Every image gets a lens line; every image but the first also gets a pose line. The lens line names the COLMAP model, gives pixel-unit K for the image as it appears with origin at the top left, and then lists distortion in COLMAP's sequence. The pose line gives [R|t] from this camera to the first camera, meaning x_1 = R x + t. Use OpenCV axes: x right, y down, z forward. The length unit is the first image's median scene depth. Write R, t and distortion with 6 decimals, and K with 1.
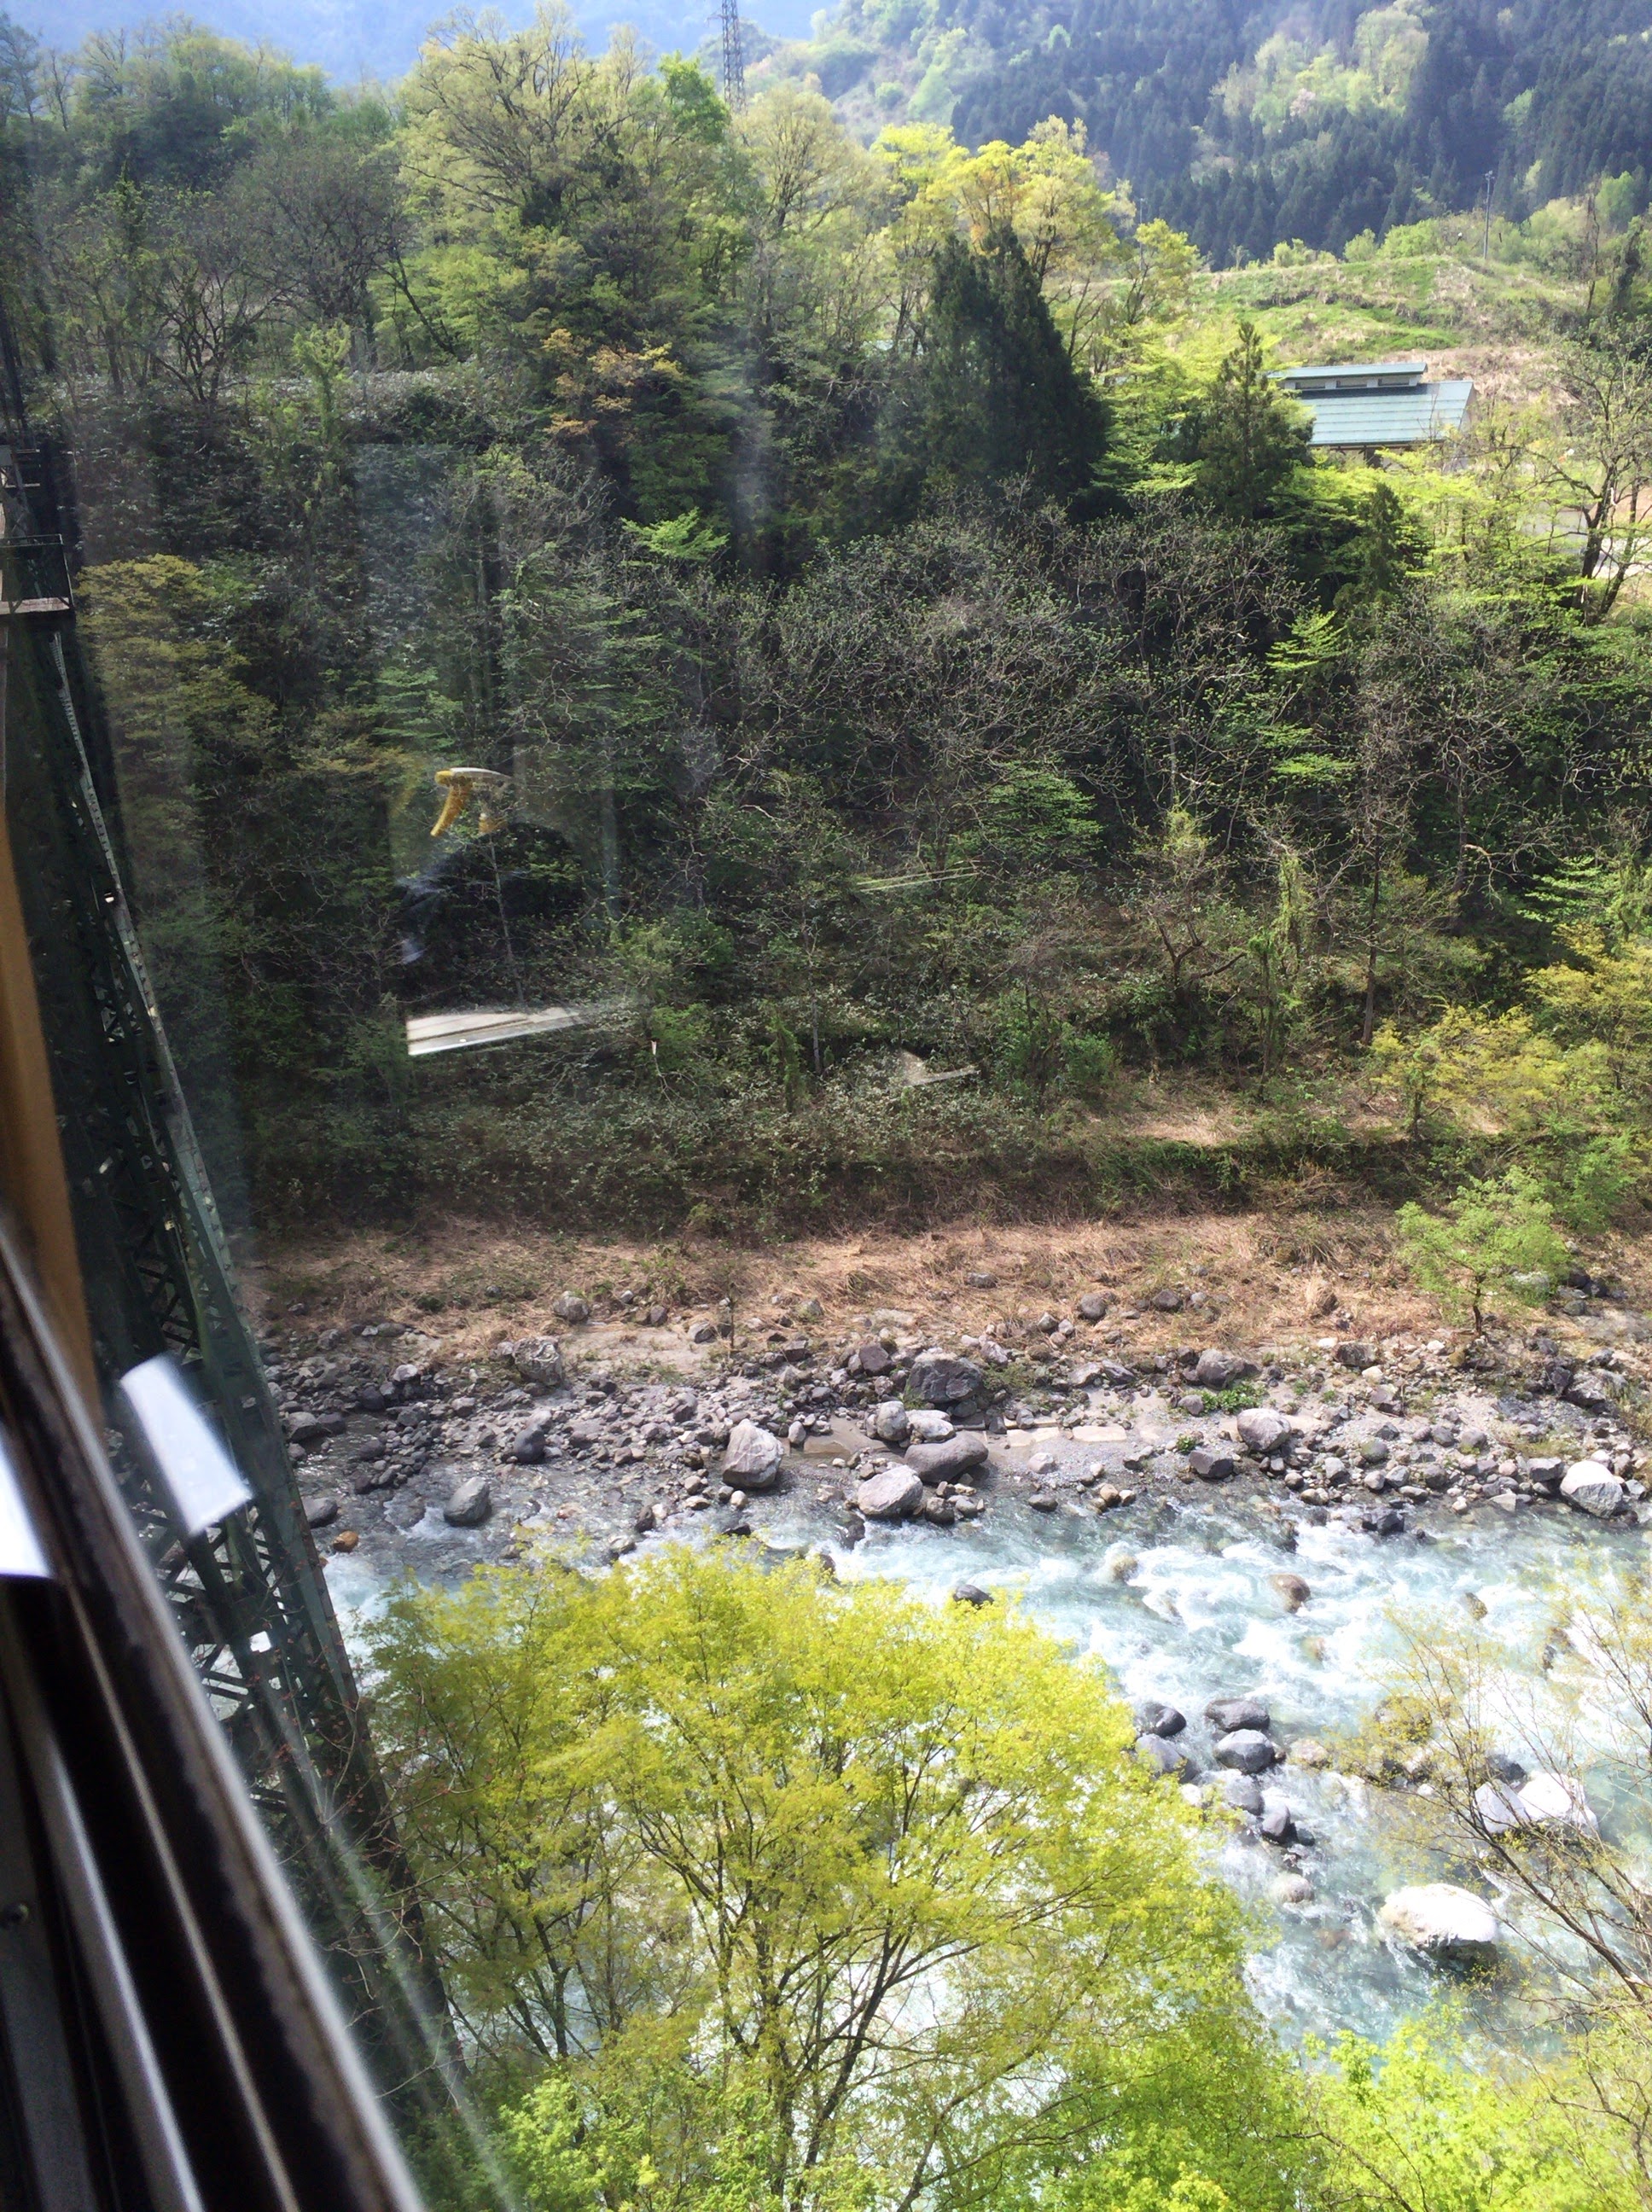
lens RADIAL K [[1895.5, 0, 822.8], [0, 1895.5, 1150.6], [0, 0, 1]] dist [0.078865, -0.121222]
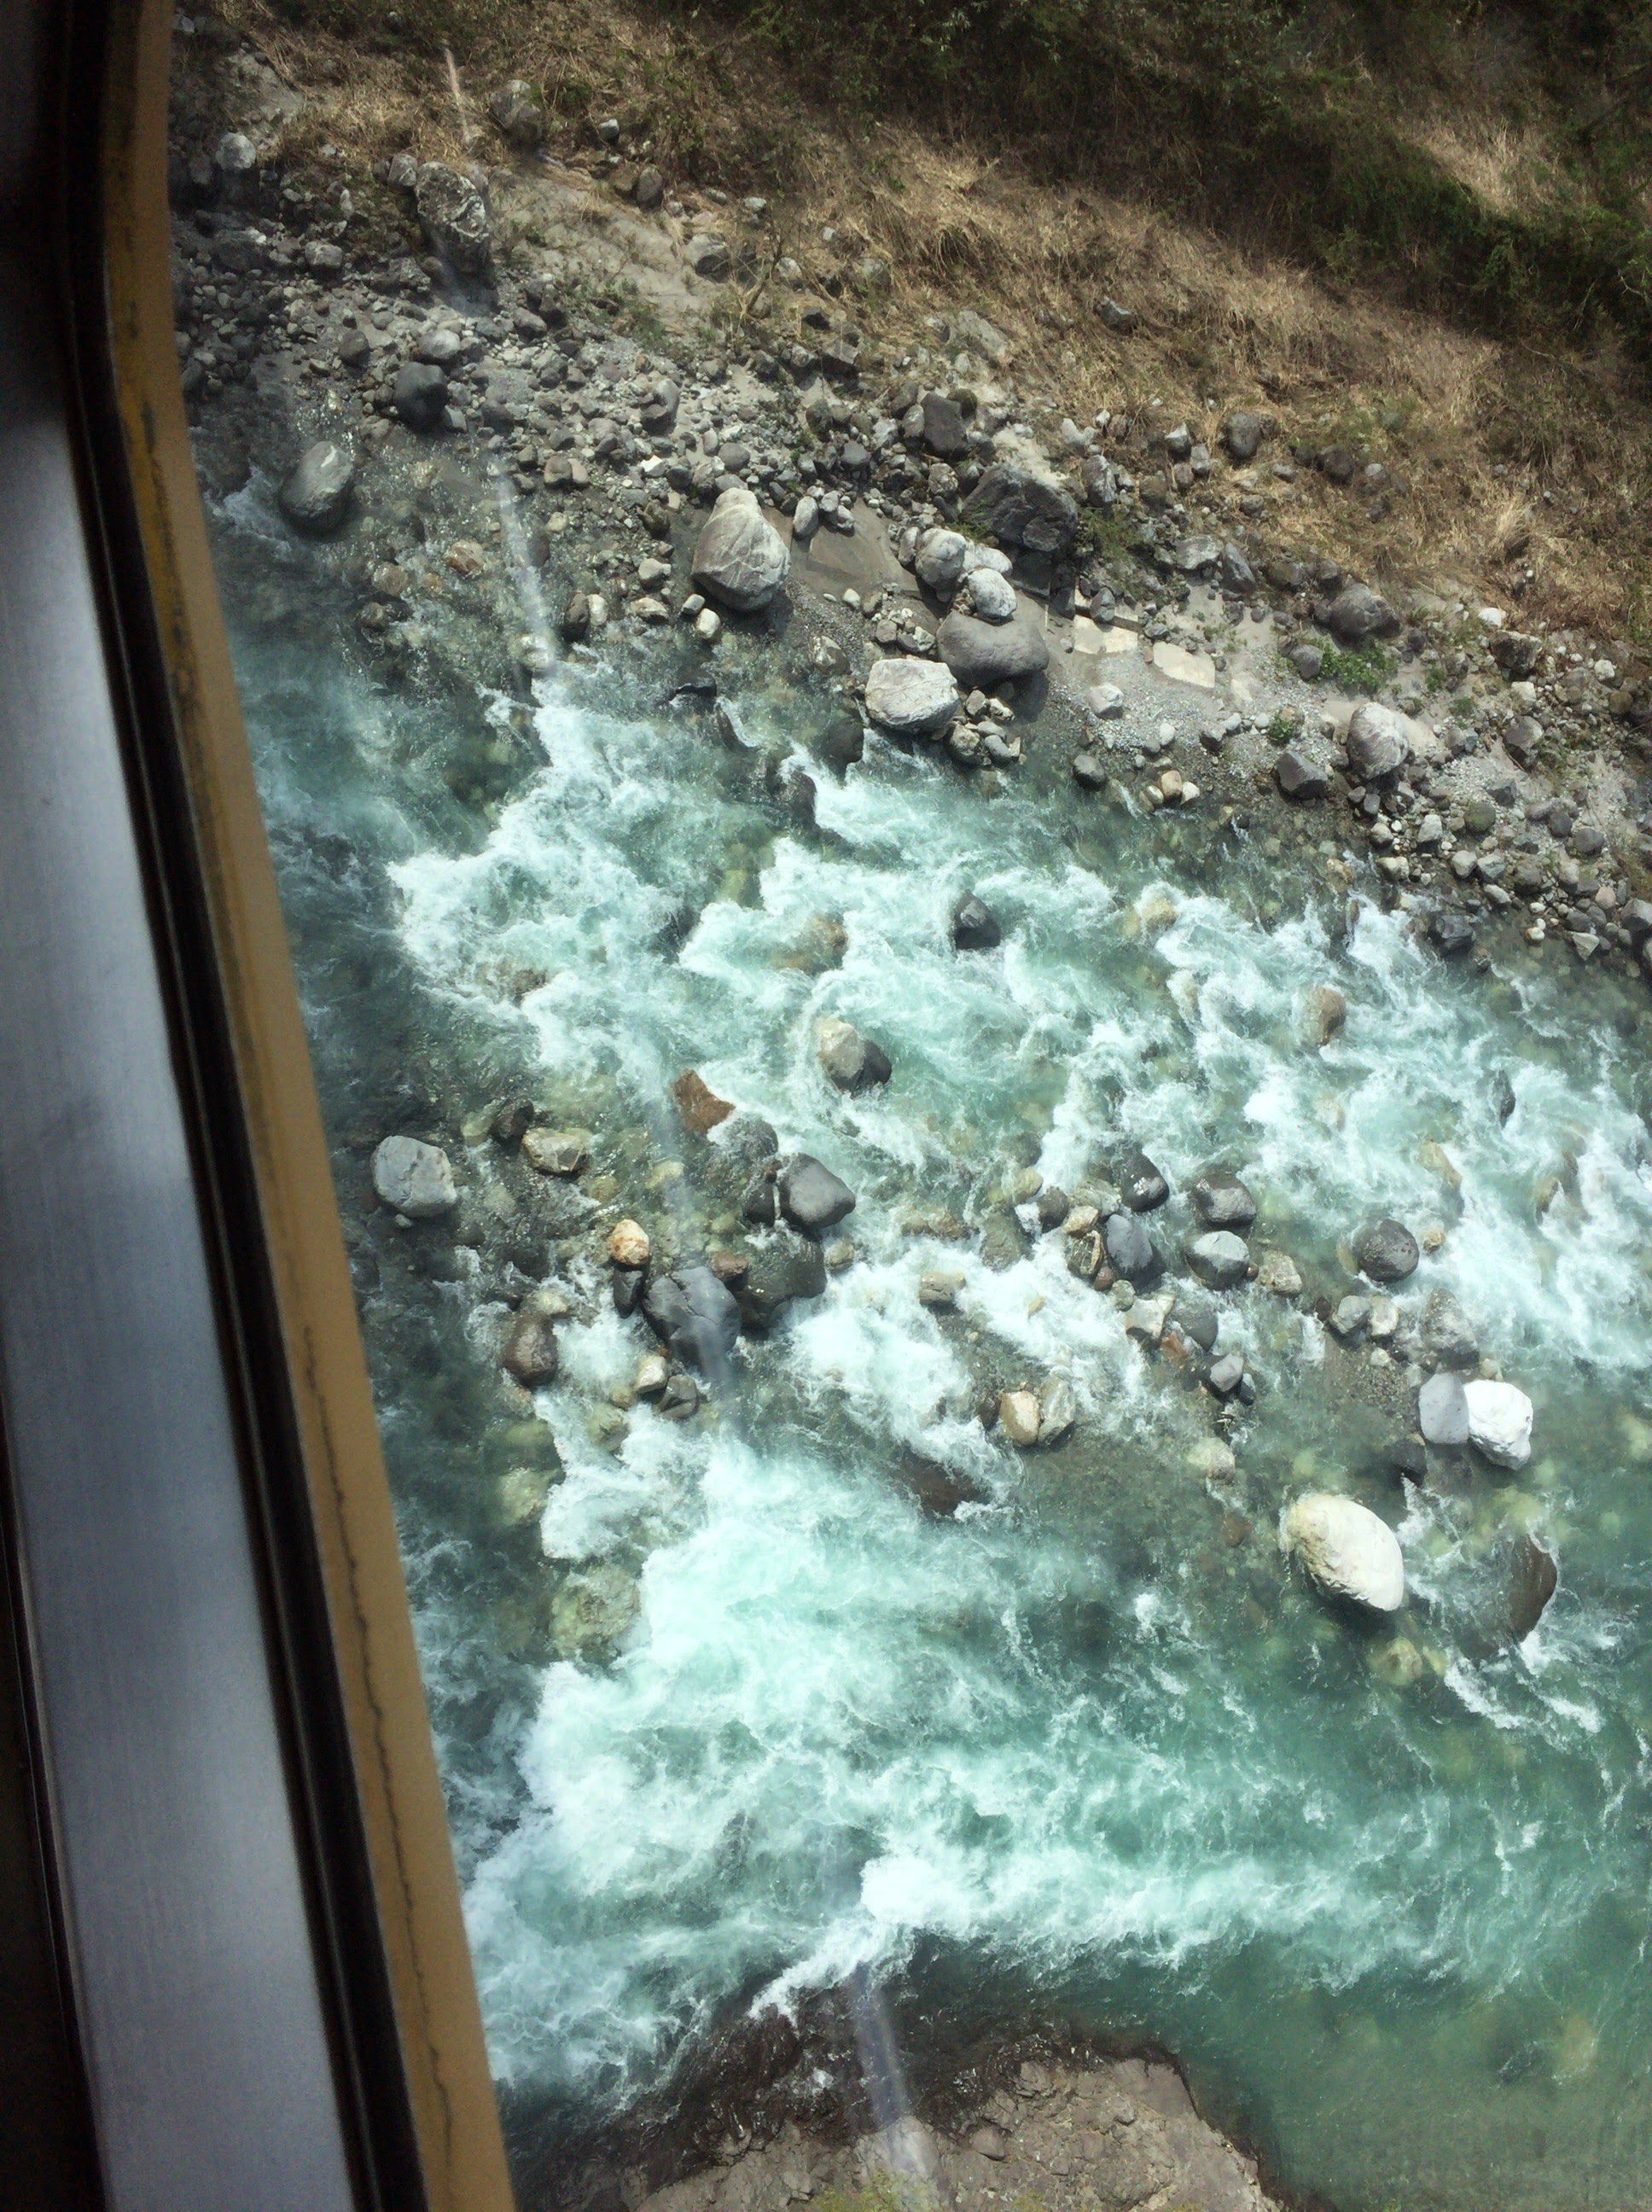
lens RADIAL K [[1895.5, 0, 822.8], [0, 1895.5, 1150.6], [0, 0, 1]] dist [0.078865, -0.121222]
pose [[0.915598, 0.244633, 0.319115, -0.161047], [-0.398937, 0.651933, 0.644851, -0.139334], [-0.050290, -0.717731, 0.694502, 0.332912]]
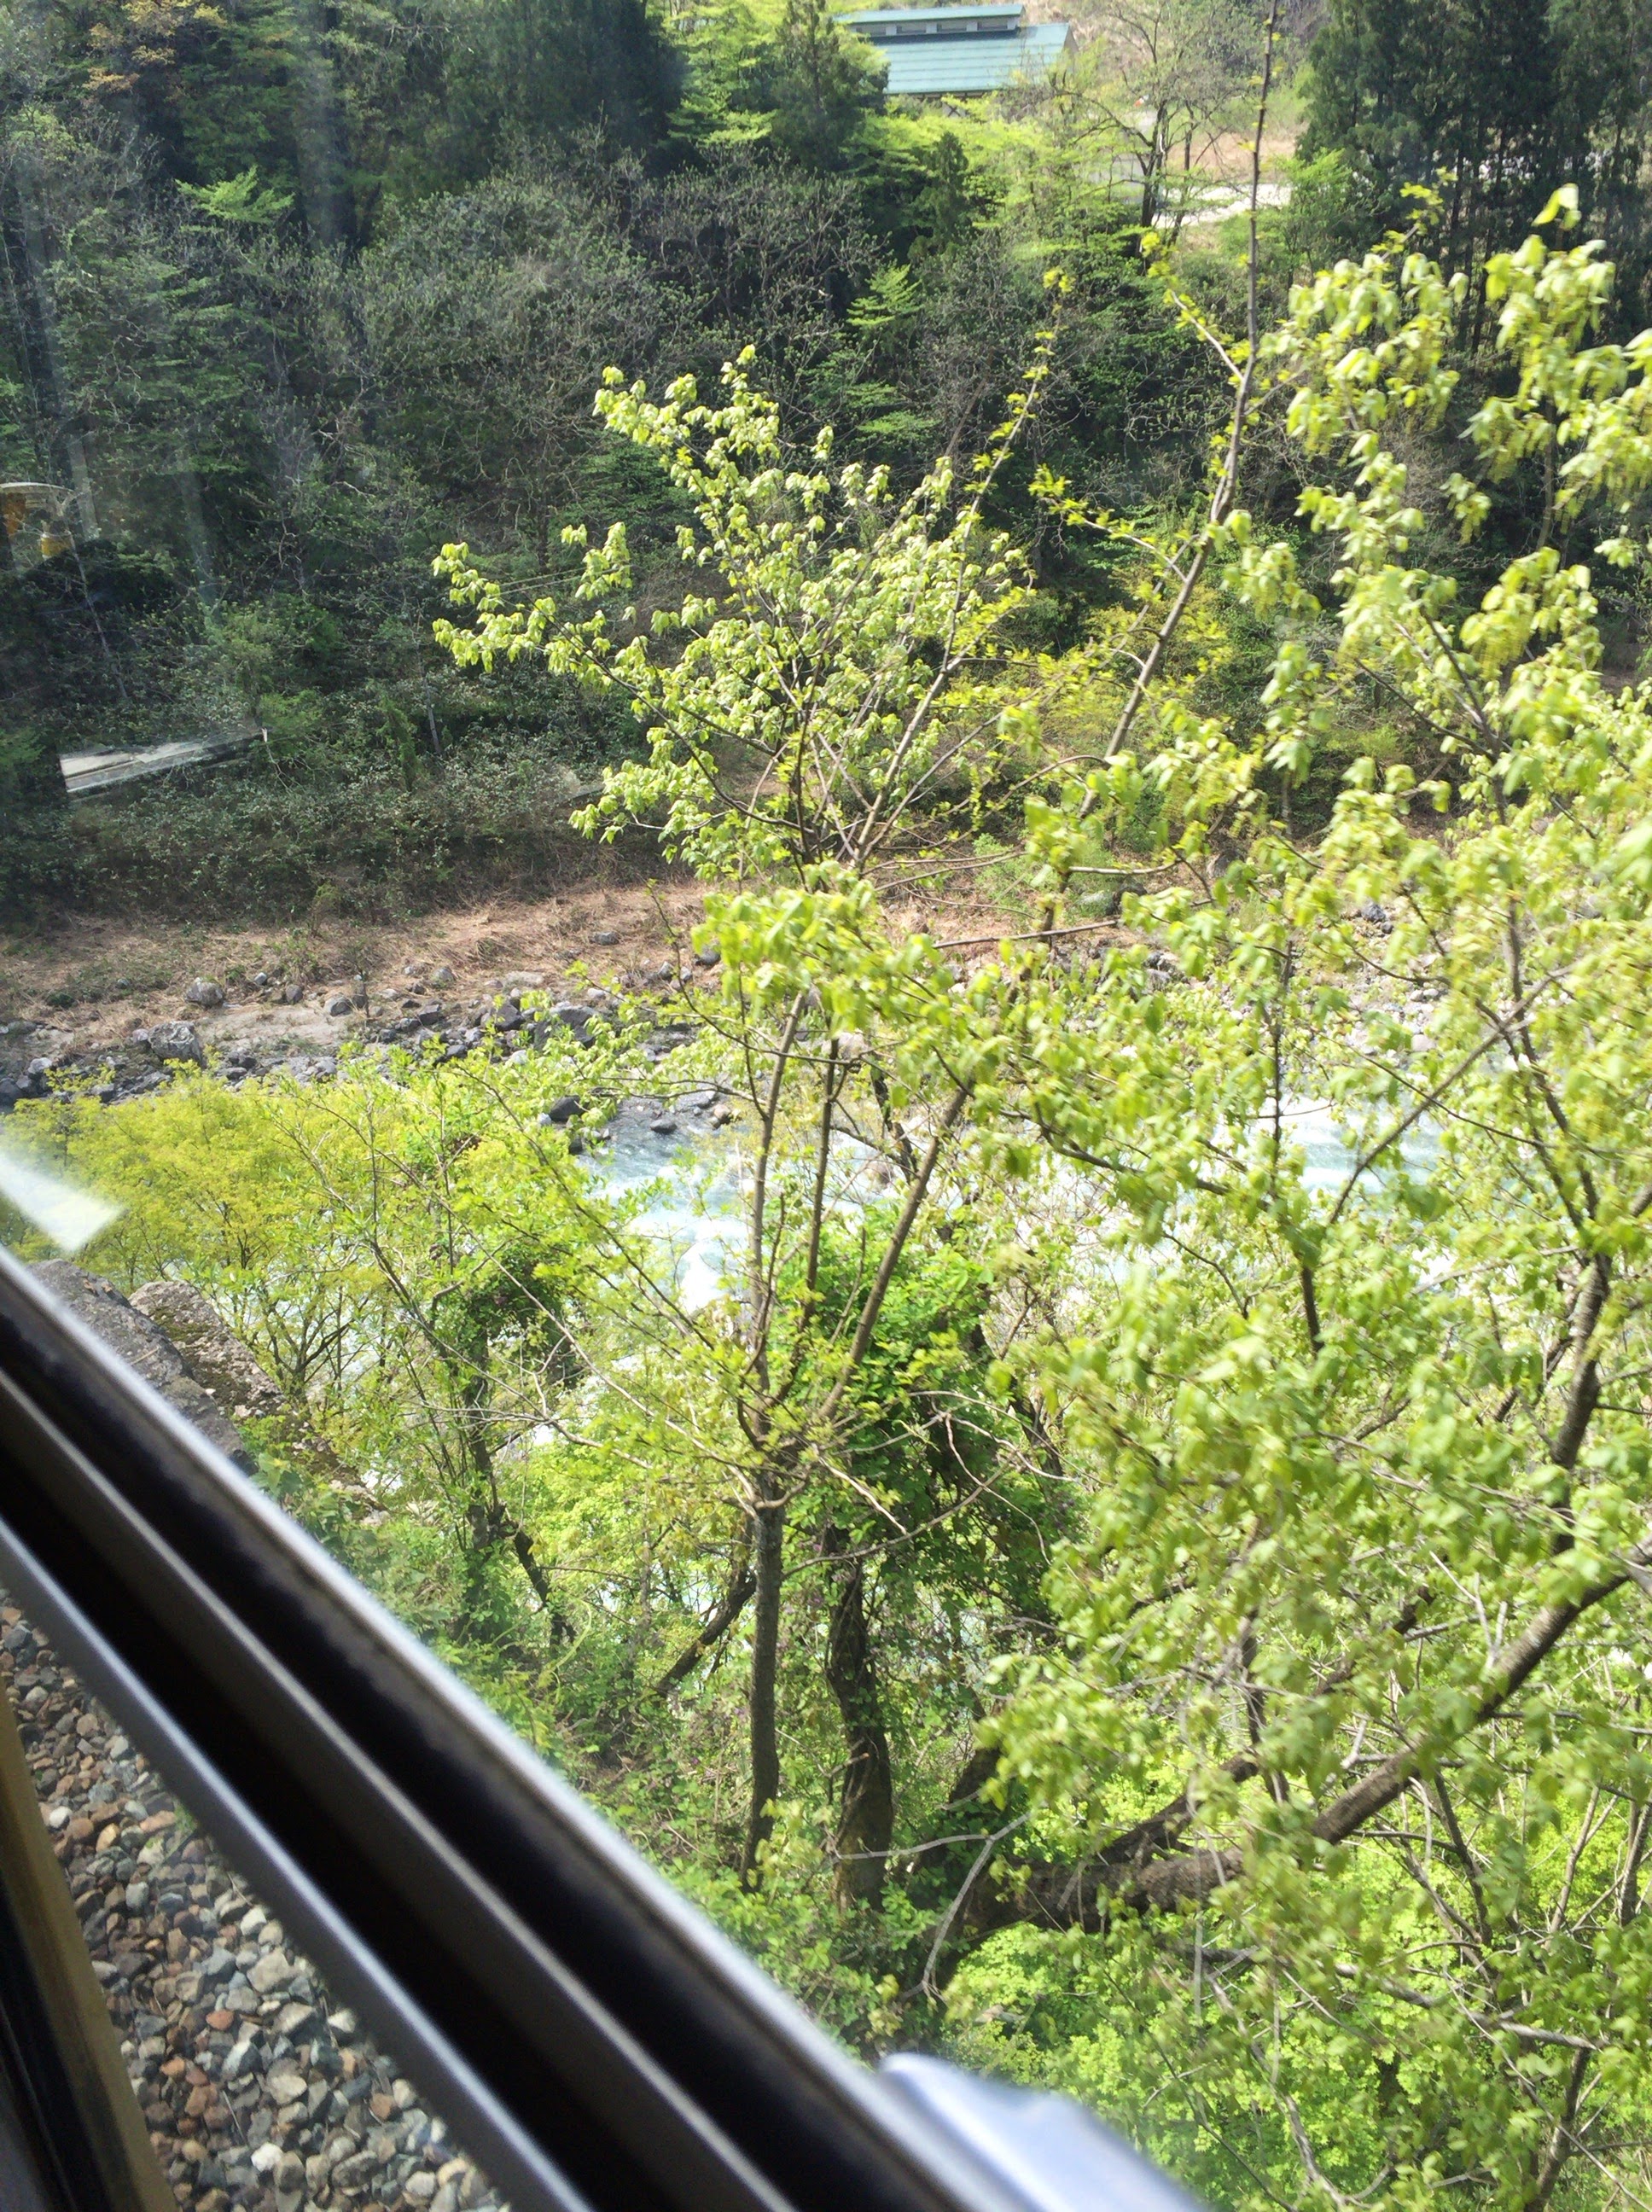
lens RADIAL K [[1892.5, 0, 857.6], [0, 1892.5, 1155.4], [0, 0, 1]] dist [0.090766, -0.143575]
pose [[0.983805, -0.094911, 0.152048, 0.050976], [0.071099, 0.985348, 0.155033, 0.034587], [-0.164535, -0.141711, 0.976138, -0.084927]]
